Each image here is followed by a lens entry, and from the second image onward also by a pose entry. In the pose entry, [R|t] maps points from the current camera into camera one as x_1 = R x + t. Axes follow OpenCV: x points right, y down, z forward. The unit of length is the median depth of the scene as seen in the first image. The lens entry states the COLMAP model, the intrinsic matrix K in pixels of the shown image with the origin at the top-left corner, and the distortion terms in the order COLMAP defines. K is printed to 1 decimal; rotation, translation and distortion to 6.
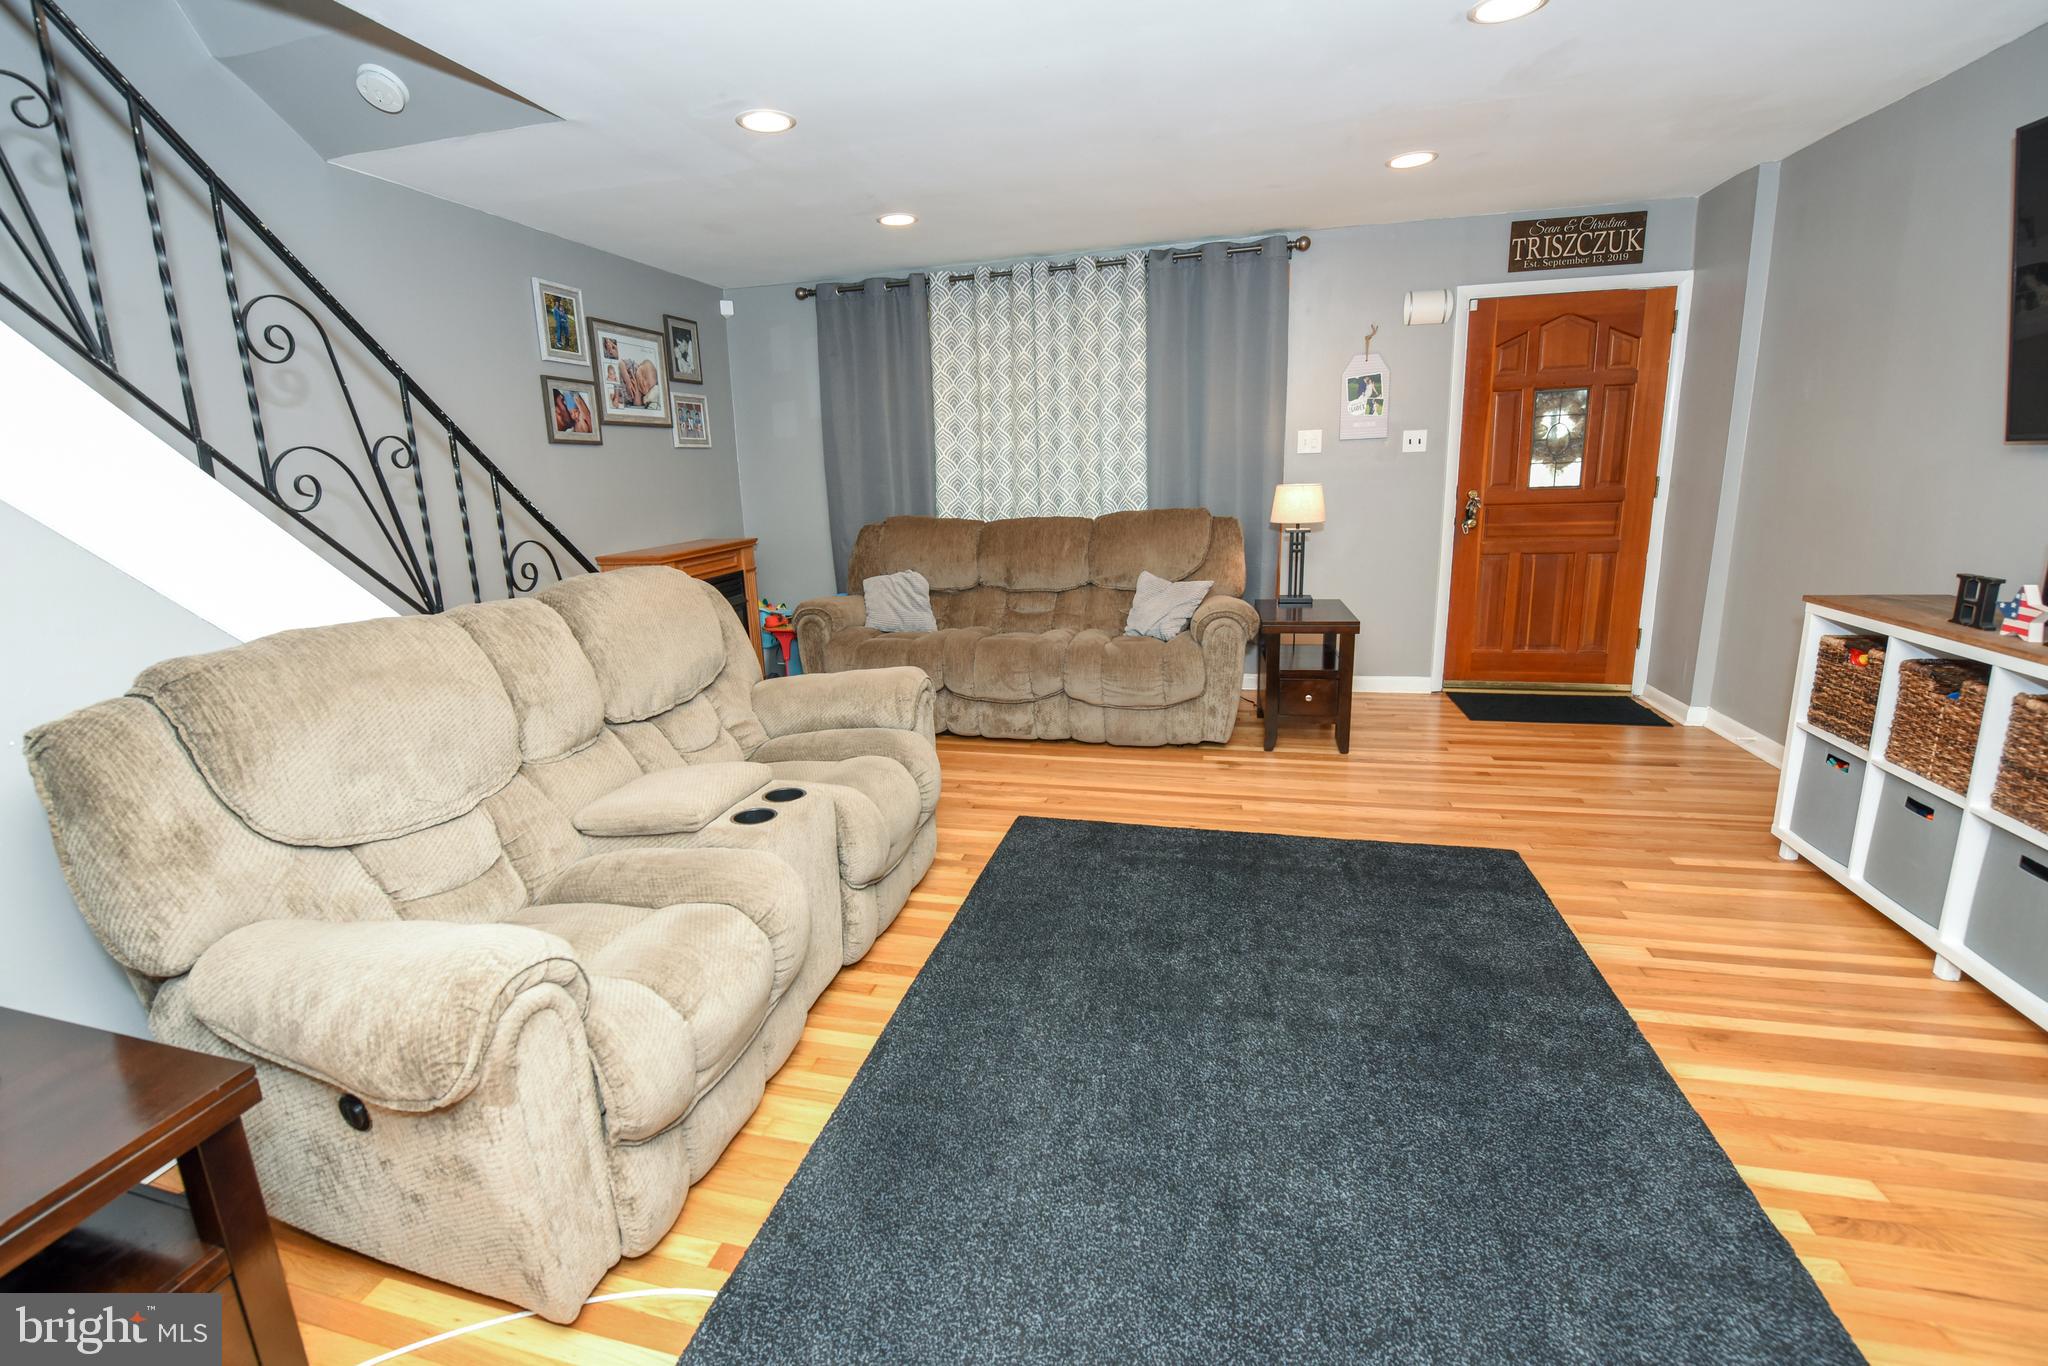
lens RADIAL K [[871.6, 0, 979.9], [0, 871.6, 663.4], [0, 0, 1]] dist [-0.017044, -0.002290]
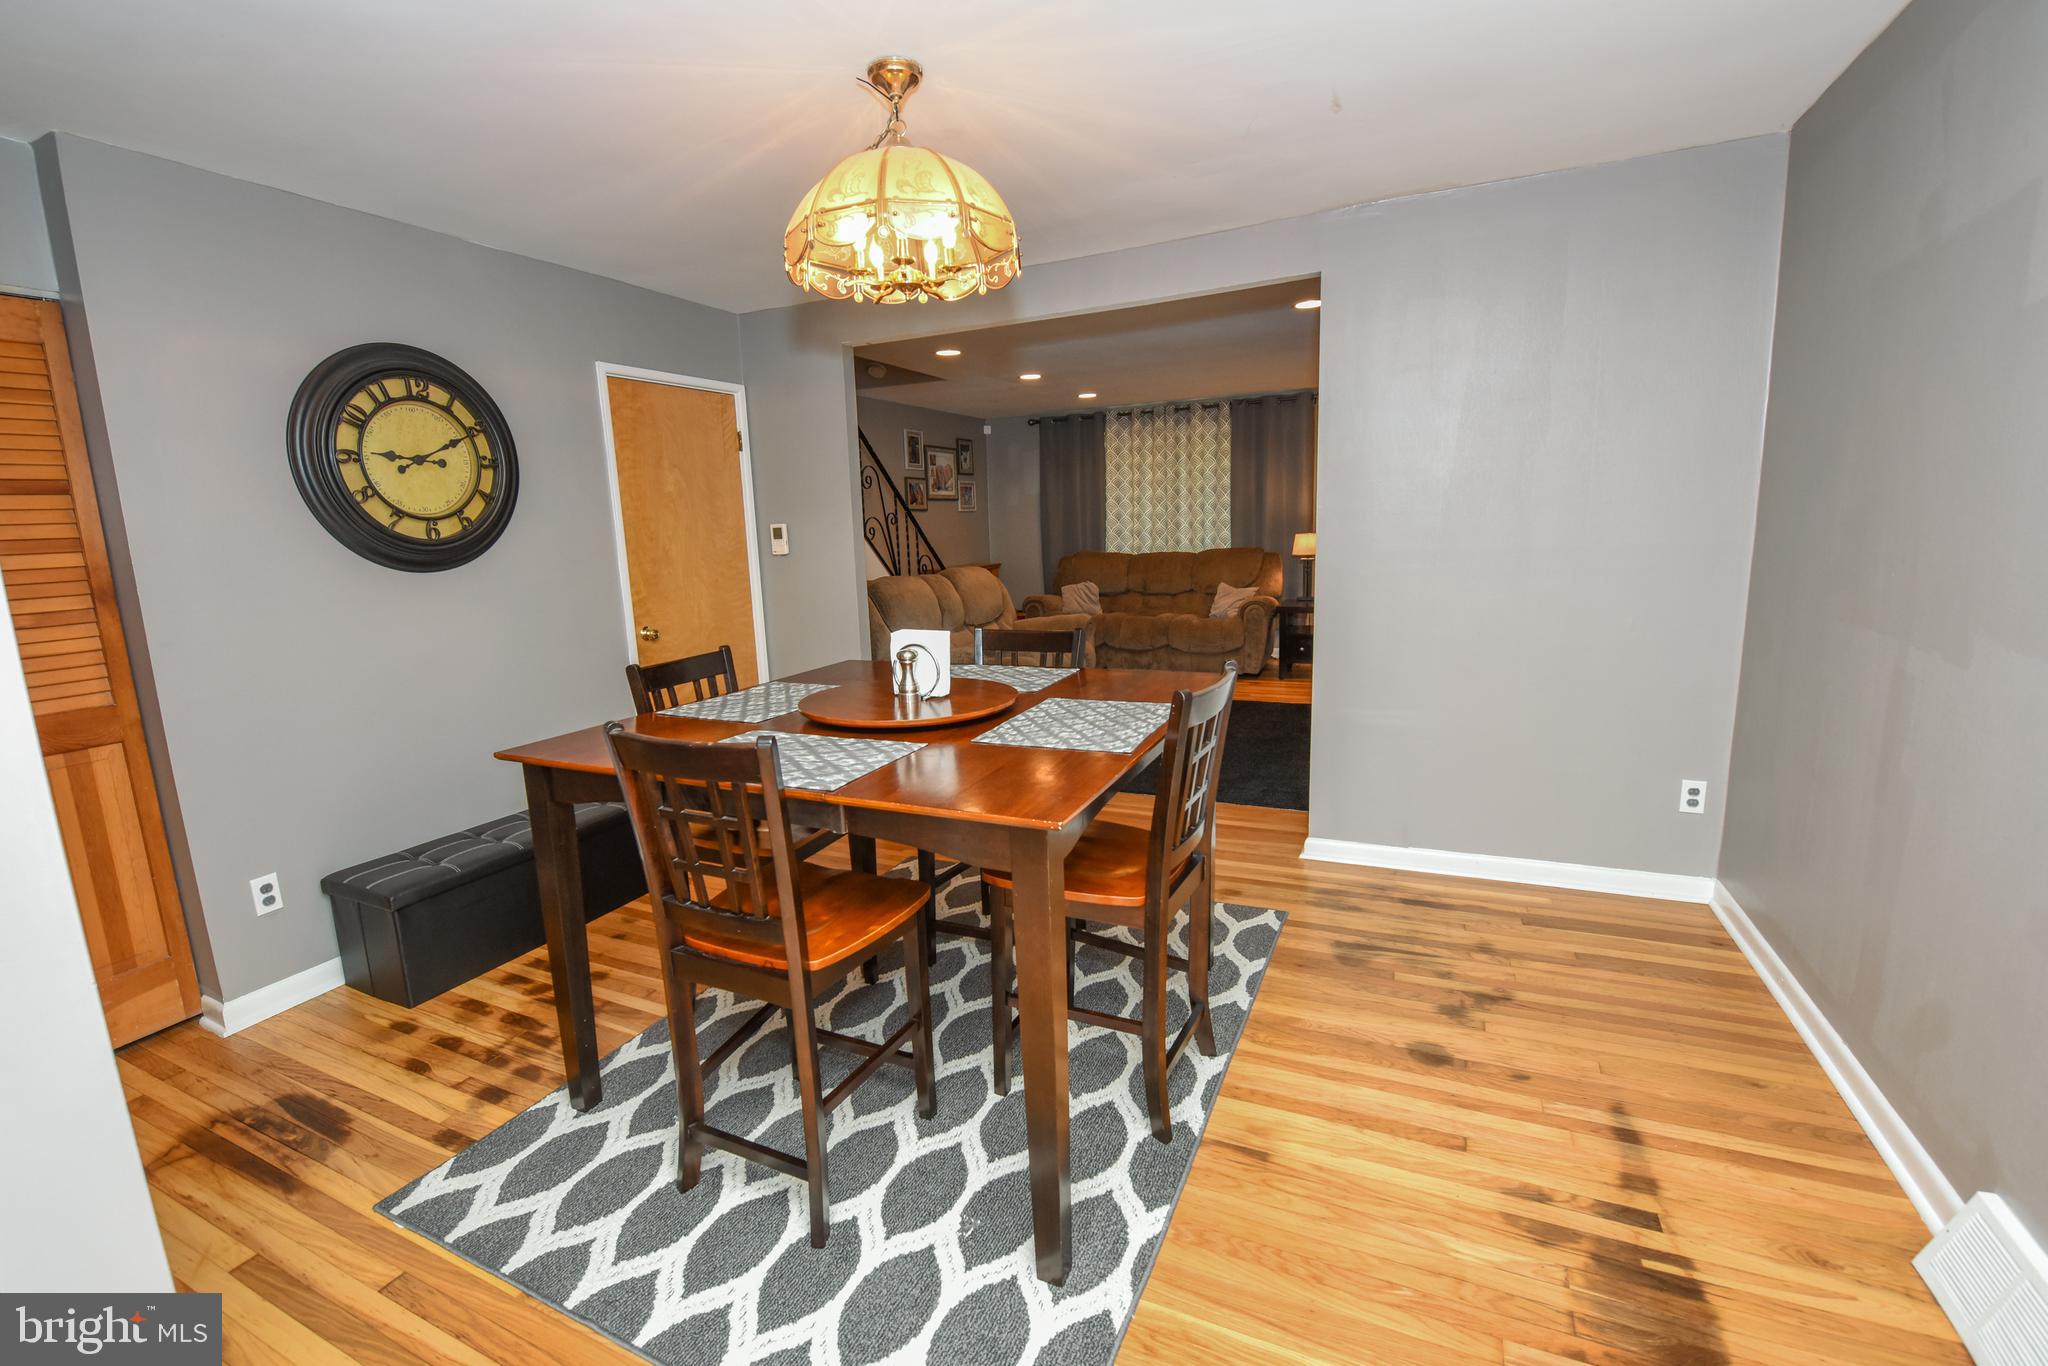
lens RADIAL K [[867.8, 0, 1003.6], [0, 867.8, 673.1], [0, 0, 1]] dist [-0.020590, 0.000125]
pose [[0.982513, 0.033917, -0.183077, 0.083525], [-0.041845, 0.998338, -0.039615, 0.163744], [0.181429, 0.046583, 0.982300, -0.785081]]
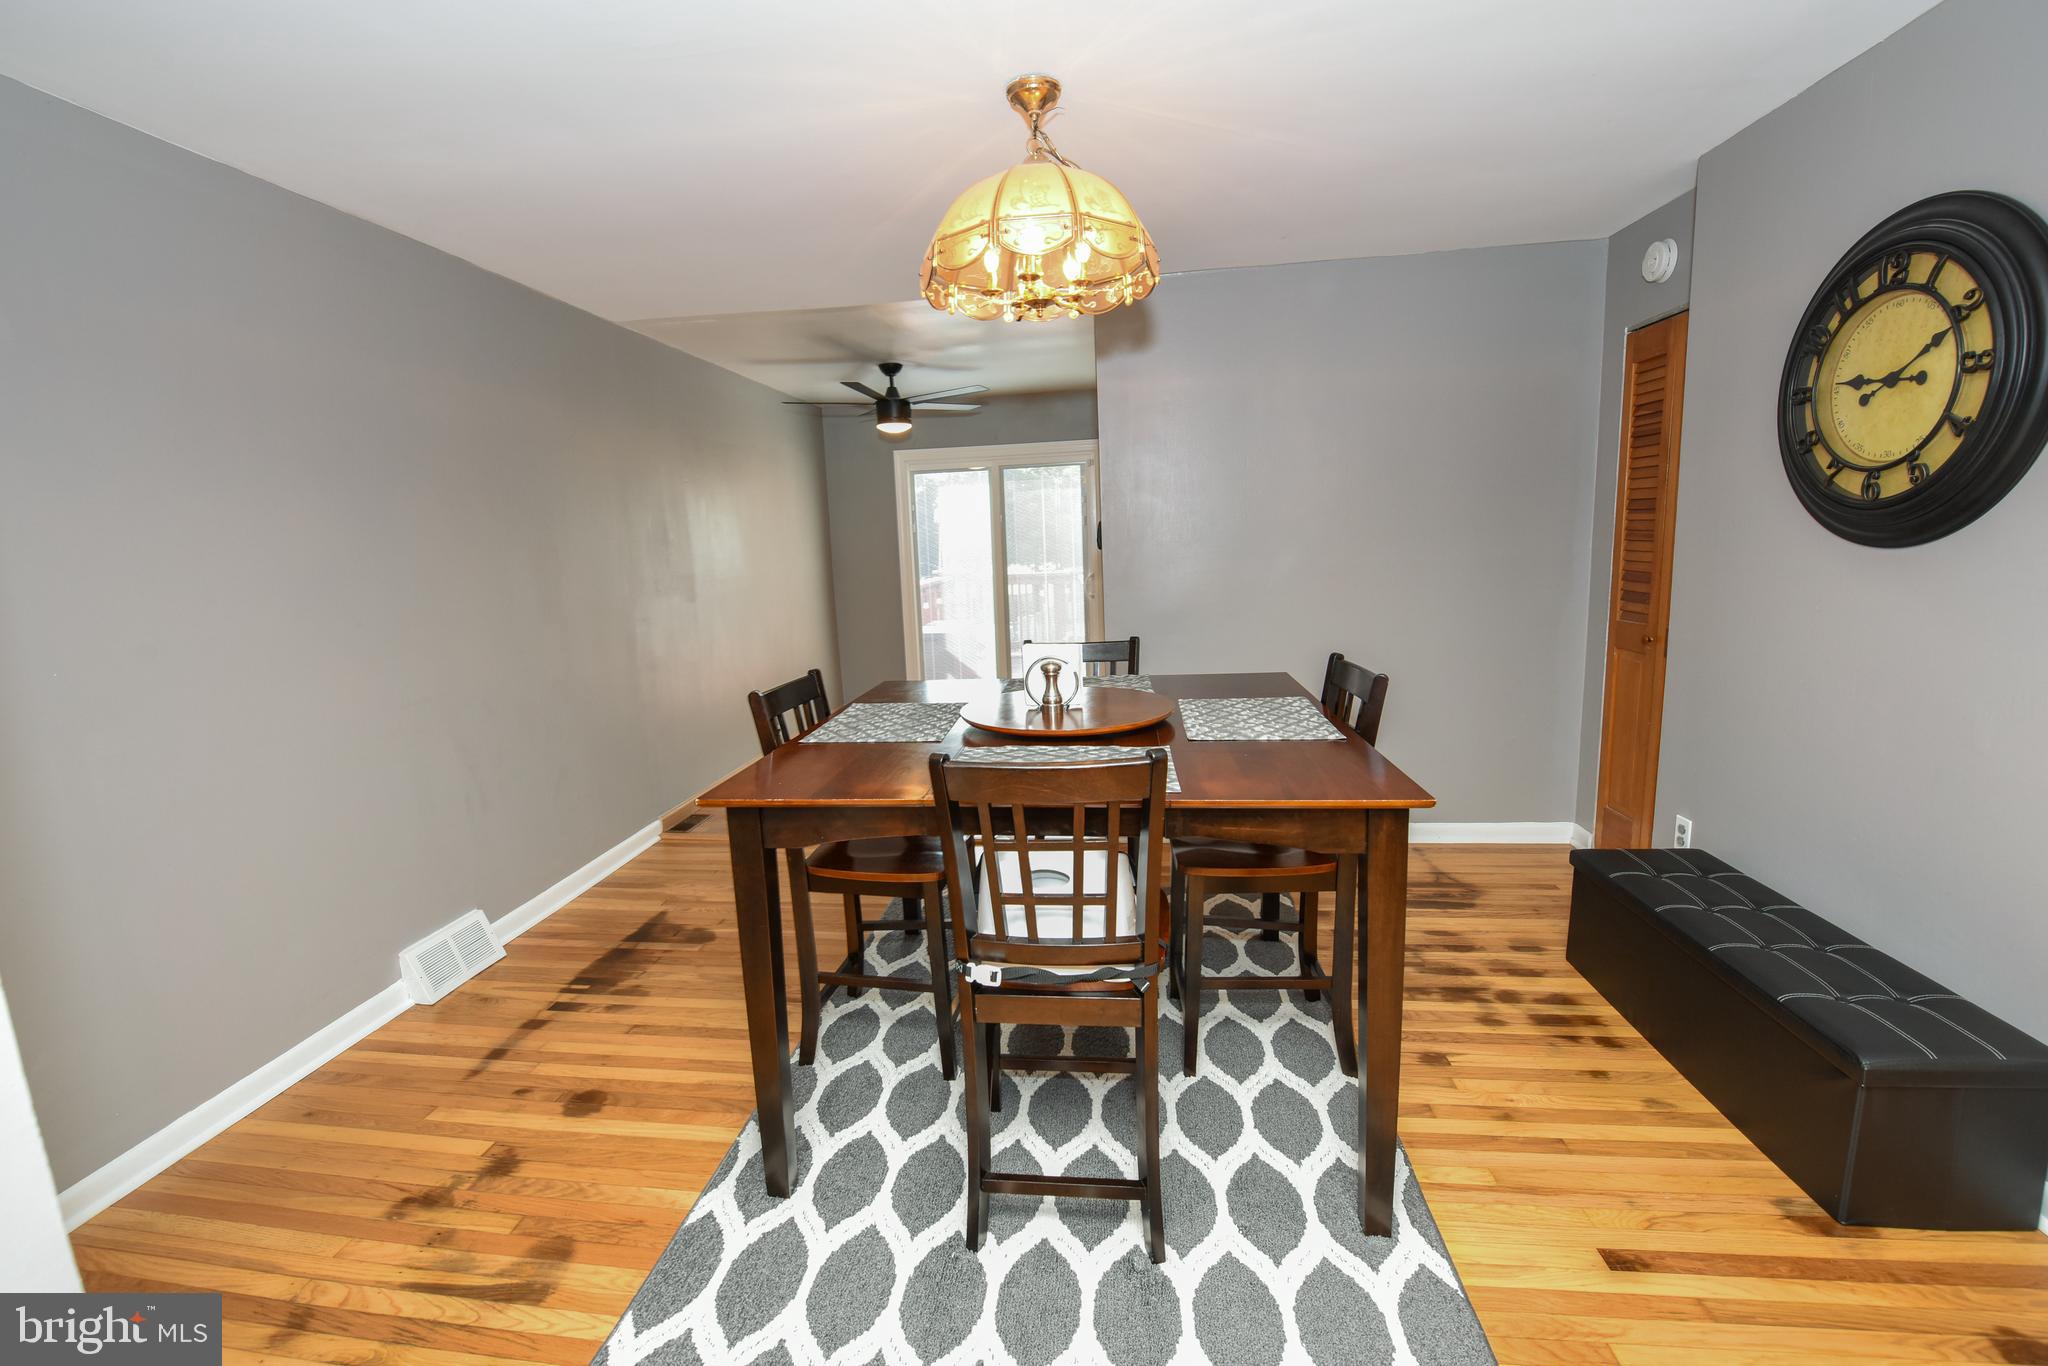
lens RADIAL K [[851.3, 0, 1017.1], [0, 851.3, 667.1], [0, 0, 1]] dist [-0.013707, -0.000075]
pose [[-0.986896, 0.103598, -0.123711, 0.028079], [0.051206, 0.928123, 0.368734, -0.048984], [0.153020, 0.357567, -0.921266, 0.141626]]
